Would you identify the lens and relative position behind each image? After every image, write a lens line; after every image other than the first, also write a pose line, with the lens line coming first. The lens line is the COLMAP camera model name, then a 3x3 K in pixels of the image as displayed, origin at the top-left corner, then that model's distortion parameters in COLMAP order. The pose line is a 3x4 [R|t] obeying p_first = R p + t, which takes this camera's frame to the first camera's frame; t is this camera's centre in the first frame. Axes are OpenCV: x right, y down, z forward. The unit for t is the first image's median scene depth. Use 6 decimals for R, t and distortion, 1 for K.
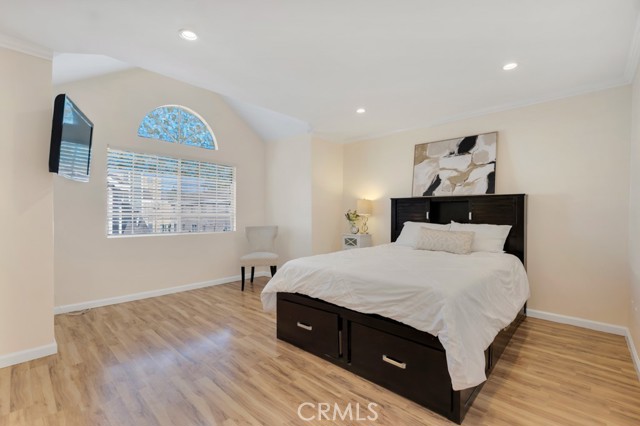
lens RADIAL K [[291.0, 0, 319.7], [0, 291.0, 213.8], [0, 0, 1]] dist [0.008618, -0.003757]
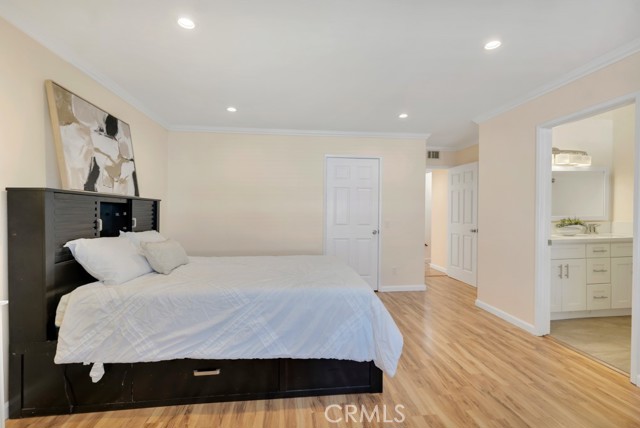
lens RADIAL K [[291.0, 0, 322.2], [0, 291.0, 214.9], [0, 0, 1]] dist [0.008618, -0.003757]
pose [[-0.773779, -0.007482, 0.633411, -0.358966], [0.003531, 0.999864, 0.016124, -0.023513], [-0.633446, 0.014713, -0.773647, 1.208762]]
